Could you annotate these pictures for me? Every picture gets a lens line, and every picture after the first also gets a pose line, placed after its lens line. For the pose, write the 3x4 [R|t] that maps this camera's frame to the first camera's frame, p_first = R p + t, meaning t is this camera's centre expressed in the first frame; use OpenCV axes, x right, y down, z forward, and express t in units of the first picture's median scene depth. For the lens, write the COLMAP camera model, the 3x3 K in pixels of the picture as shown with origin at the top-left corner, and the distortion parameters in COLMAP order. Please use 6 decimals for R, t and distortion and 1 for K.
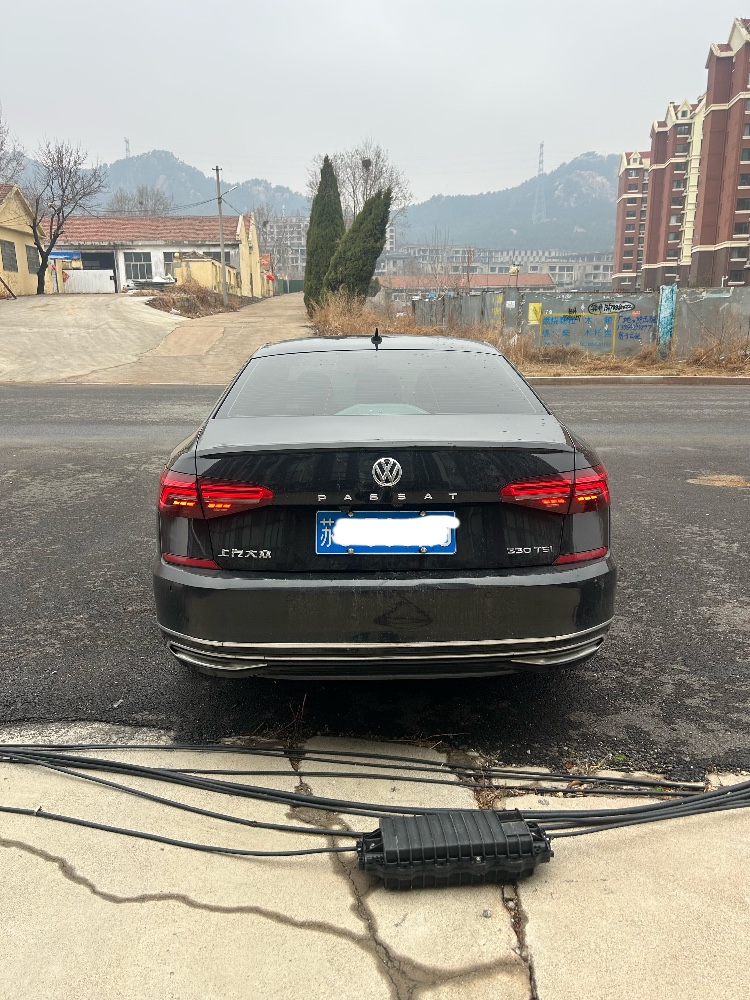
lens RADIAL K [[747.7, 0, 377.7], [0, 747.7, 507.6], [0, 0, 1]] dist [0.047528, -0.053226]
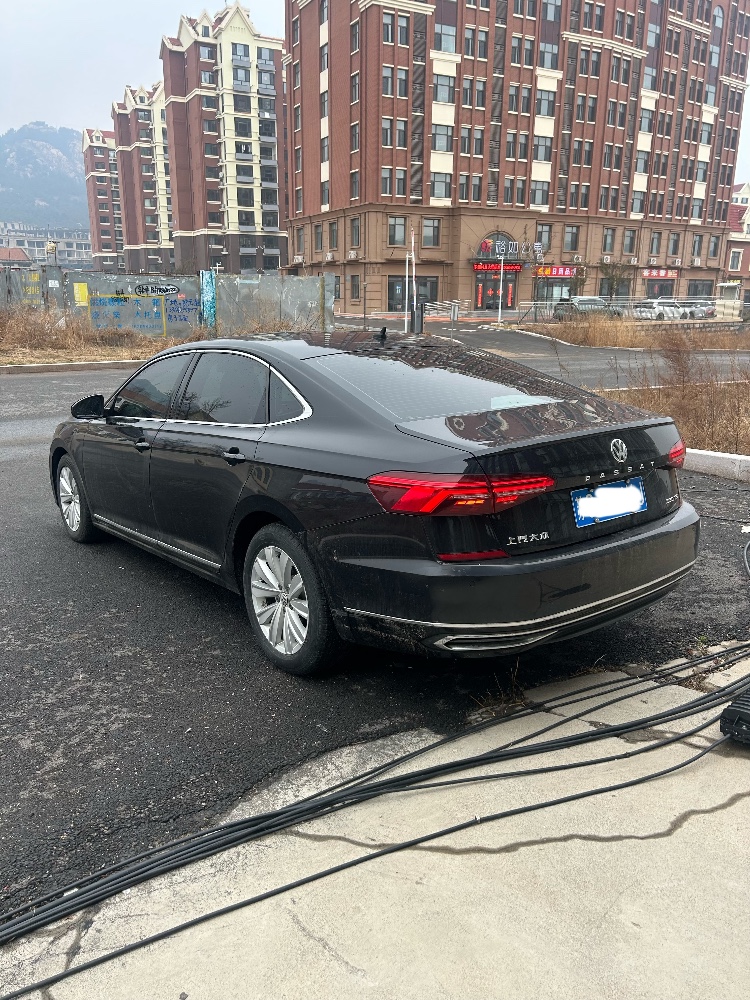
lens RADIAL K [[743.5, 0, 375.0], [0, 743.5, 500.0], [0, 0, 1]] dist [0.018674, -0.002865]
pose [[0.801011, -0.143708, 0.581145, -0.062801], [0.133349, 0.989201, 0.060815, -0.005842], [-0.583609, 0.028781, 0.811524, 0.014928]]
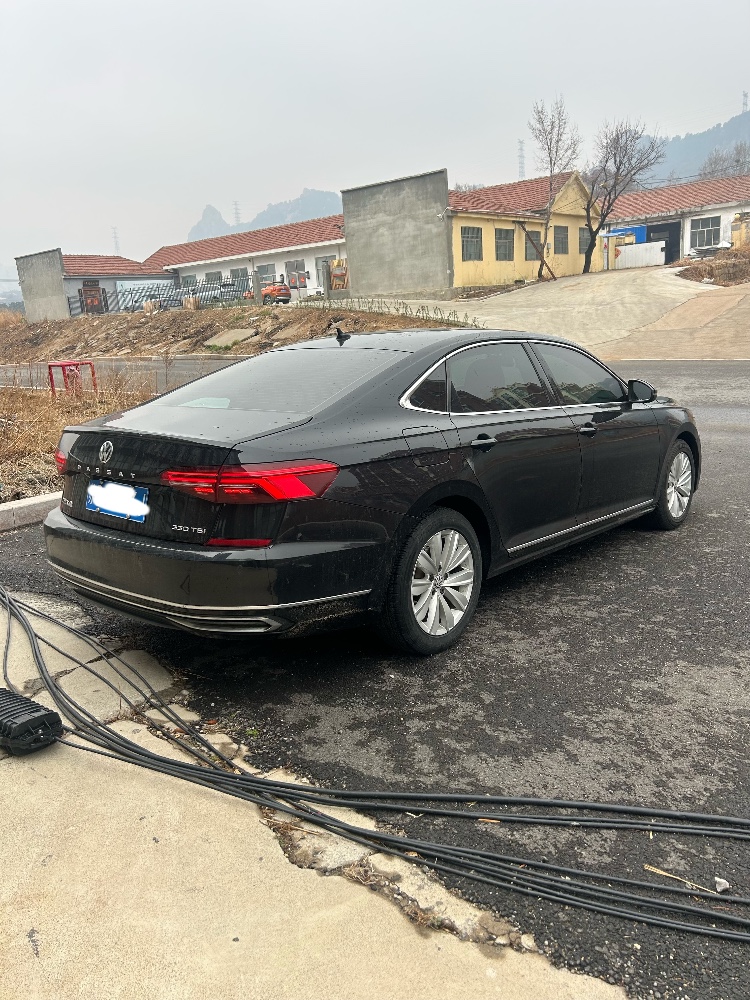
lens RADIAL K [[750.3, 0, 375.0], [0, 750.3, 500.0], [0, 0, 1]] dist [0.057475, -0.057354]
pose [[0.745648, 0.121480, -0.655173, 0.075842], [-0.105032, 0.992377, 0.064467, -0.006102], [0.658010, 0.020744, 0.752723, 0.019168]]
